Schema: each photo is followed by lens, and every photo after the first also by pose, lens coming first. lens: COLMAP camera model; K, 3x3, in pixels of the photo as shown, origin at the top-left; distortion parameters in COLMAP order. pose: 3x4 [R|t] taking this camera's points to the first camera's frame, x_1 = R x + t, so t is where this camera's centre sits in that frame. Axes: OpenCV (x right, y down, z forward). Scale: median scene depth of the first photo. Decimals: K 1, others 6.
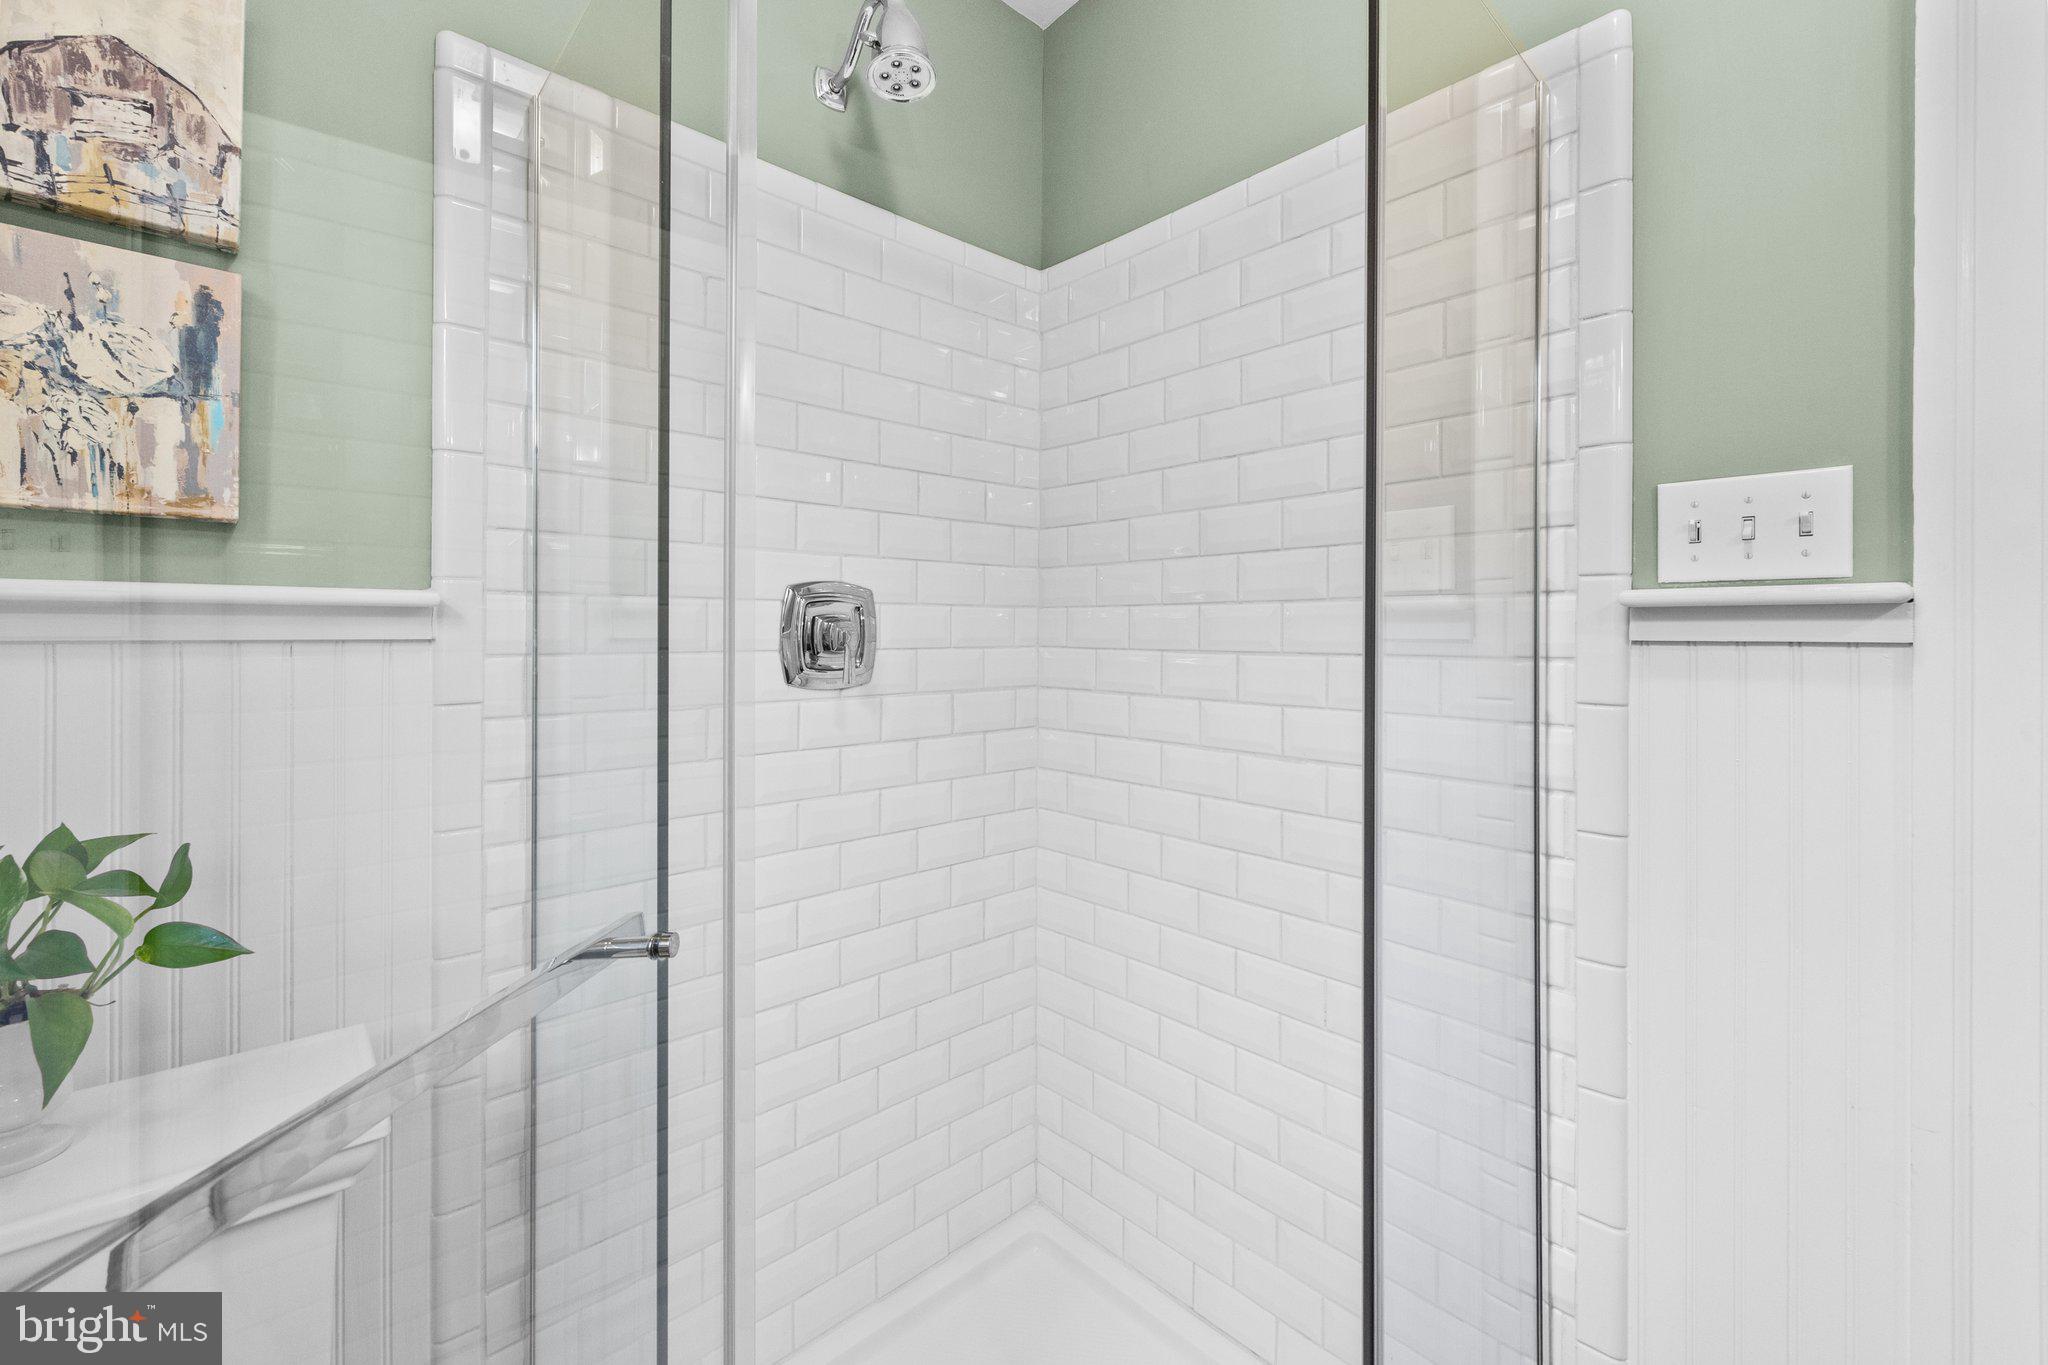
lens RADIAL K [[864.8, 0, 1025.4], [0, 864.8, 625.7], [0, 0, 1]] dist [-0.000629, -0.000058]
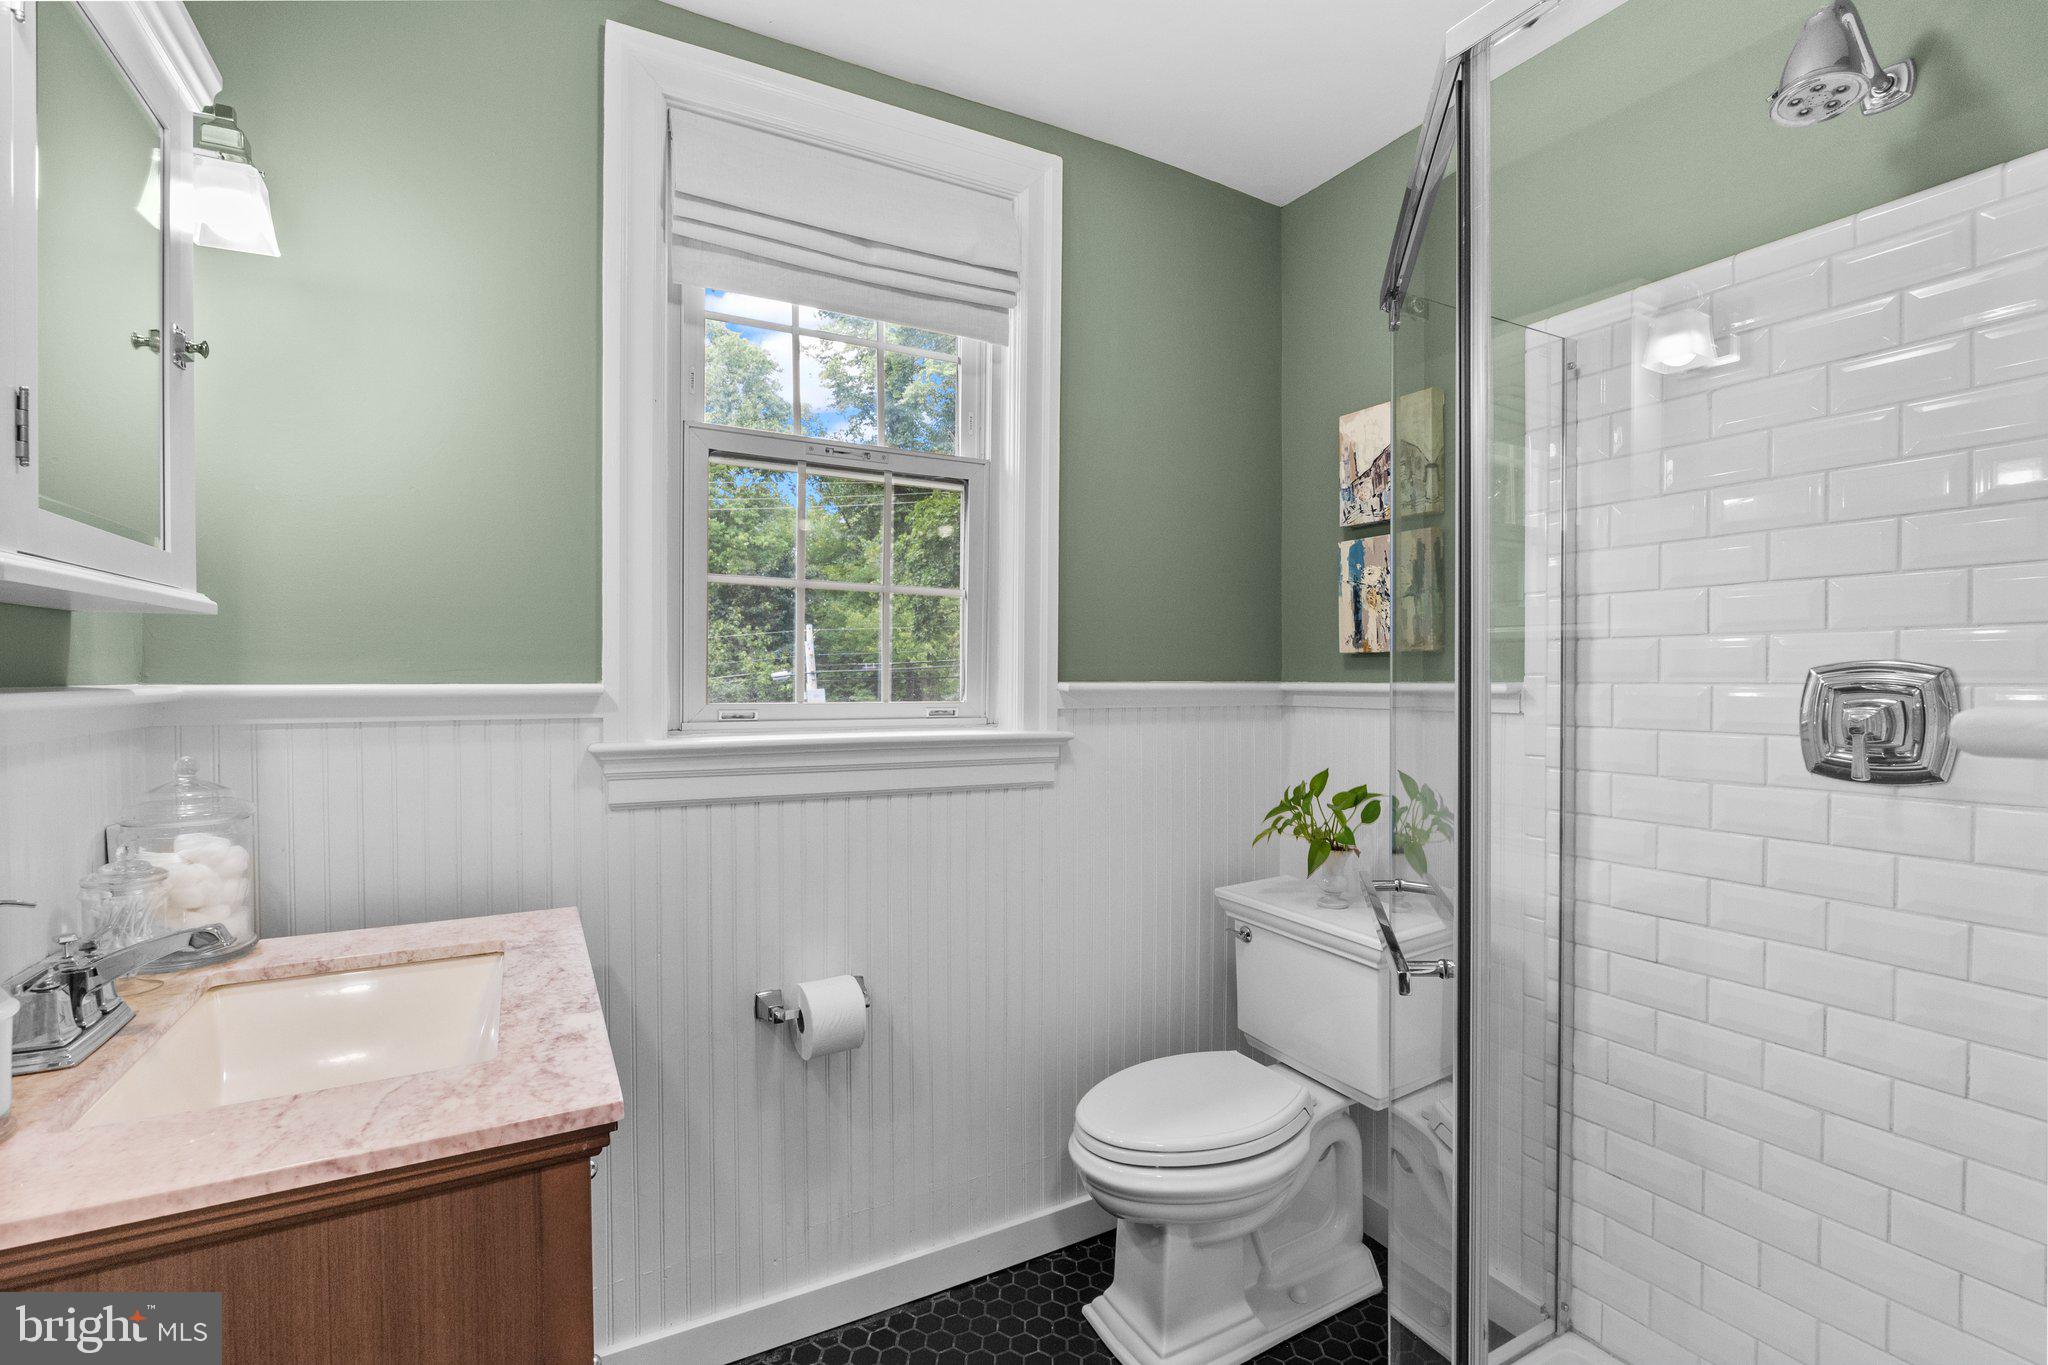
lens RADIAL K [[902.1, 0, 1025.7], [0, 902.1, 692.6], [0, 0, 1]] dist [-0.001215, 0.000358]
pose [[-0.233190, 0.004882, -0.972419, 1.330853], [0.000027, 0.999987, 0.005014, -0.036508], [0.972431, 0.001142, -0.233188, 0.578379]]
